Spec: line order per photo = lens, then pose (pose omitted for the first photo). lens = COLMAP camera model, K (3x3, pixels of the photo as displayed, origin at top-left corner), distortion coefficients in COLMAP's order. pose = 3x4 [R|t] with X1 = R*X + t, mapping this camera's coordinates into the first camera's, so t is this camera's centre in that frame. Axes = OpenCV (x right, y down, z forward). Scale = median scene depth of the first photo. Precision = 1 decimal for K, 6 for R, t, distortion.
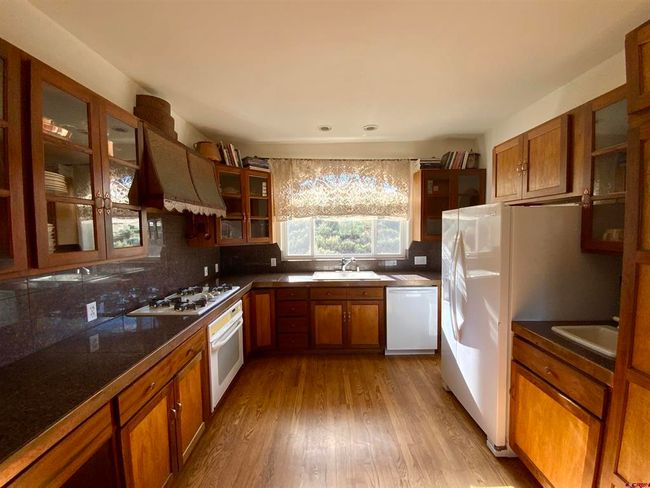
lens RADIAL K [[263.8, 0, 325.0], [0, 263.8, 244.0], [0, 0, 1]] dist [0.026427, -0.020611]
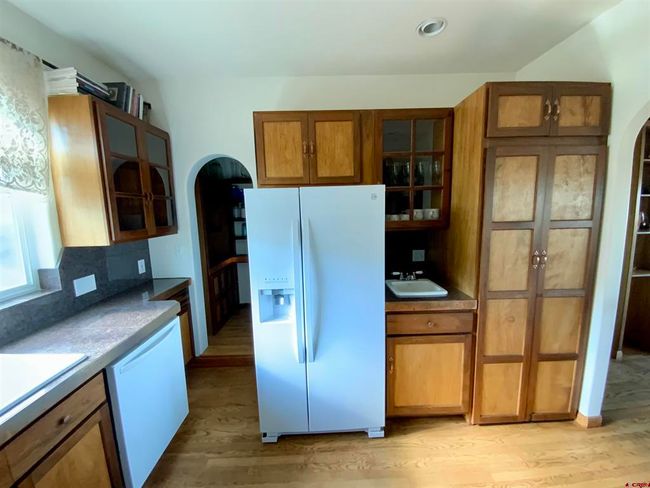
lens RADIAL K [[263.8, 0, 325.0], [0, 263.8, 244.0], [0, 0, 1]] dist [0.026427, -0.020611]
pose [[-0.024531, -0.125897, 0.991740, -0.279442], [0.081283, 0.988503, 0.127496, -0.083456], [-0.996389, 0.083739, -0.014016, 1.194757]]
